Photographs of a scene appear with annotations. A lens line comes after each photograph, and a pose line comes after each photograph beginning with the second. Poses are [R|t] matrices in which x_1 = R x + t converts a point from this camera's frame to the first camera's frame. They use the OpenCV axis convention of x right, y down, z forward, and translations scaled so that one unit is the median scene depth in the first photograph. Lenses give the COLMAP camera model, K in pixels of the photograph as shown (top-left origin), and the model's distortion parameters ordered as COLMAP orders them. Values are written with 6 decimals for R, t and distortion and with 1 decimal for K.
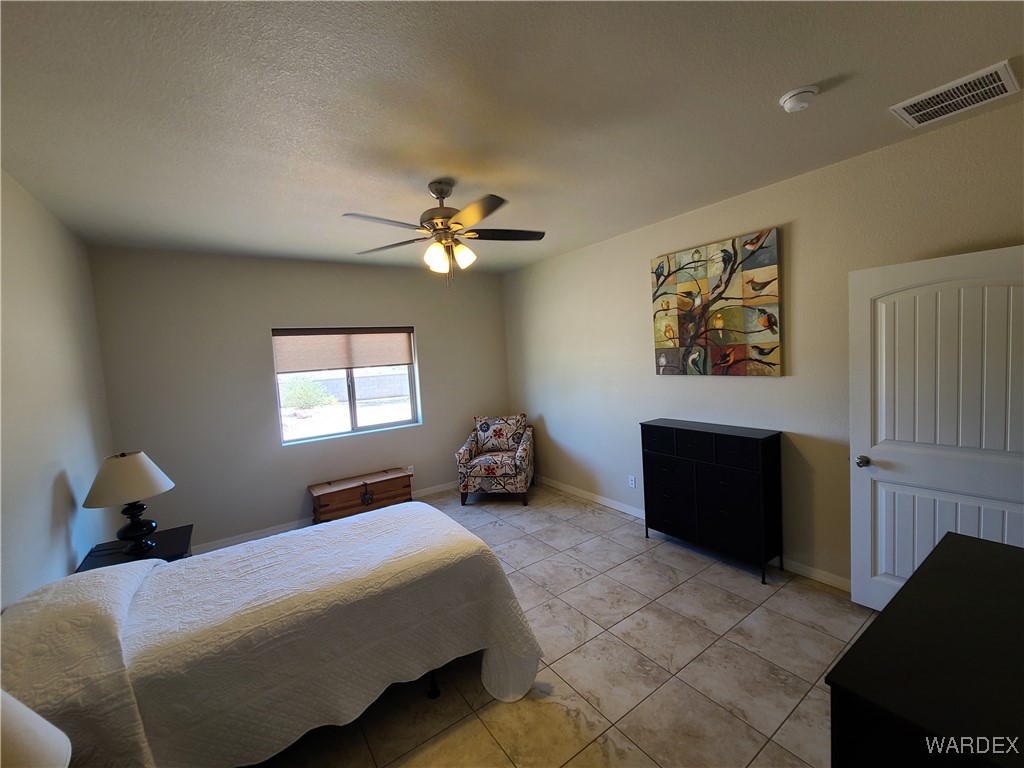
lens RADIAL K [[419.3, 0, 511.7], [0, 419.3, 391.1], [0, 0, 1]] dist [0.004354, -0.003294]
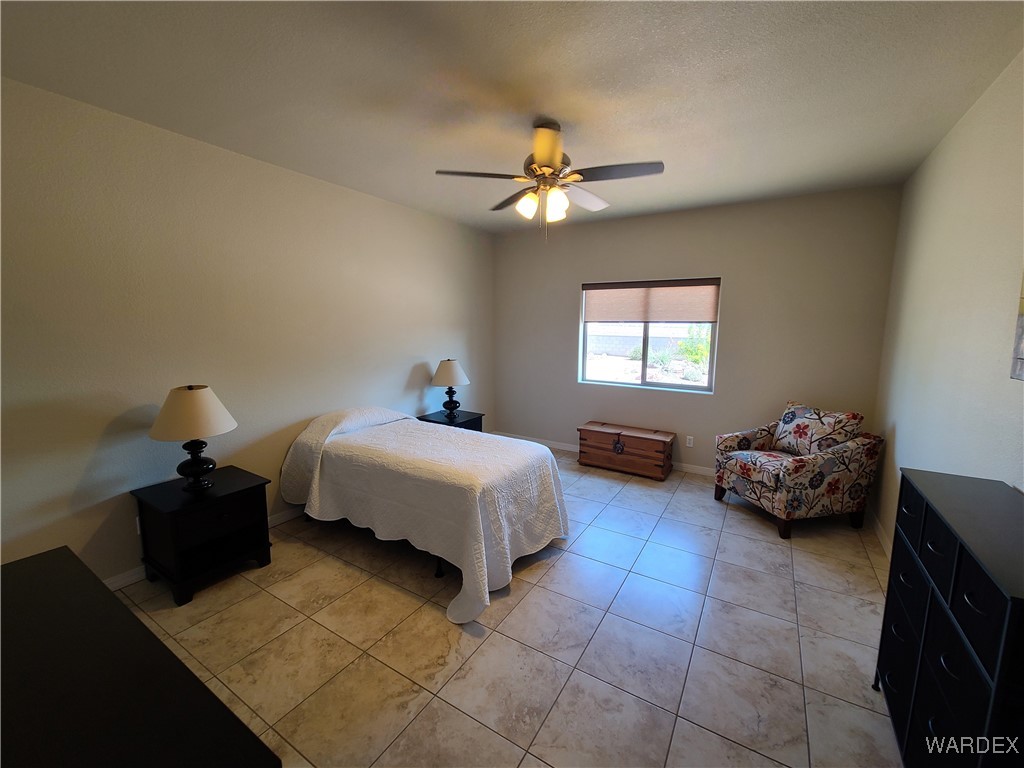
lens RADIAL K [[419.3, 0, 517.6], [0, 419.3, 390.8], [0, 0, 1]] dist [0.004354, -0.003294]
pose [[0.397843, 0.207740, -0.893625, 0.475316], [-0.116432, 0.977584, 0.175422, -0.038141], [0.910036, 0.034256, 0.413112, 0.343461]]
